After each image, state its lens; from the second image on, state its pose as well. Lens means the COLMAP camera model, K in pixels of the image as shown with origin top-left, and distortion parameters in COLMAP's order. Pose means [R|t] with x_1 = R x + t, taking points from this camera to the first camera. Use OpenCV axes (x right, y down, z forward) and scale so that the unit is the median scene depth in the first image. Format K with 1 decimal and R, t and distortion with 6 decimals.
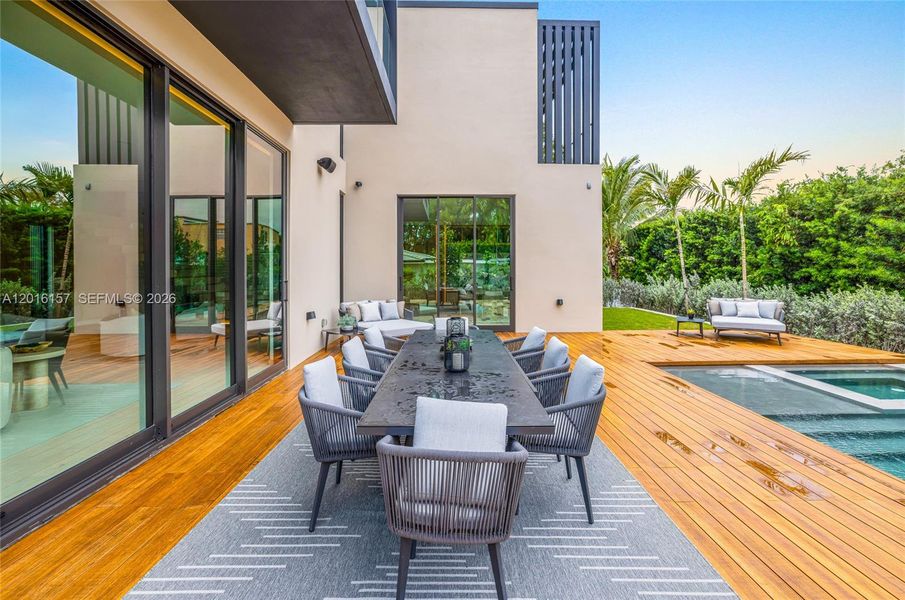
lens RADIAL K [[400.8, 0, 447.0], [0, 400.8, 276.2], [0, 0, 1]] dist [-0.052742, 0.033785]
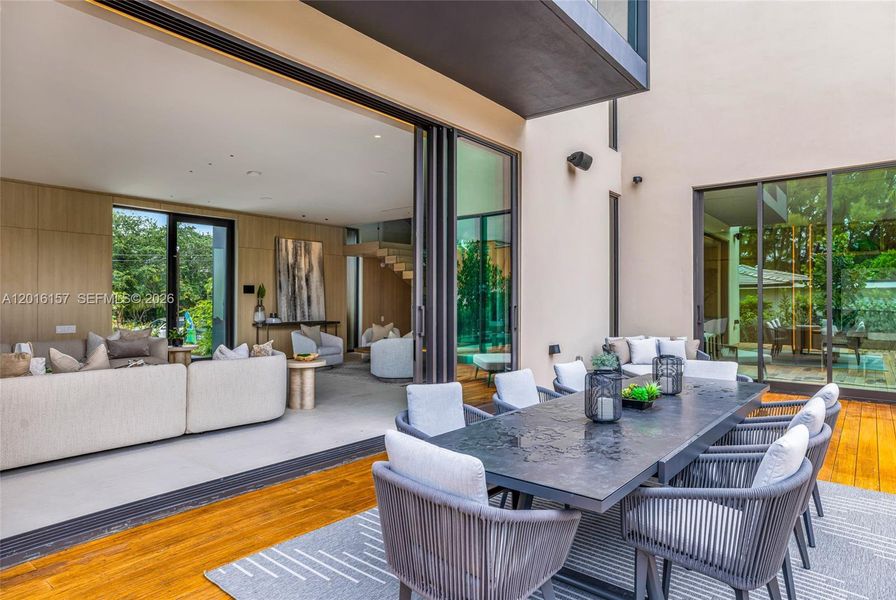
lens RADIAL K [[523.3, 0, 448.0], [0, 523.3, 300.0], [0, 0, 1]] dist [-0.000185, 0.000396]
pose [[0.770999, 0.005265, -0.636815, 0.129135], [-0.015333, 0.999829, -0.010297, 0.009460], [0.636652, 0.017703, 0.770948, 0.026433]]
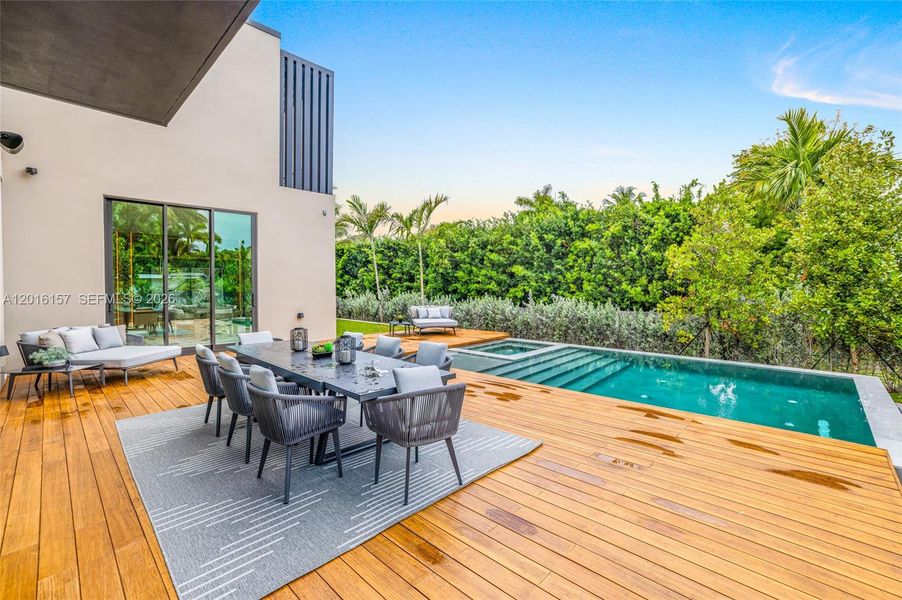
lens RADIAL K [[399.5, 0, 445.5], [0, 399.5, 276.2], [0, 0, 1]] dist [-0.052742, 0.033785]
pose [[0.710414, 0.010982, 0.703699, -0.189906], [0.016979, 0.999320, -0.032736, 0.000132], [-0.703579, 0.035204, 0.709744, -0.049842]]
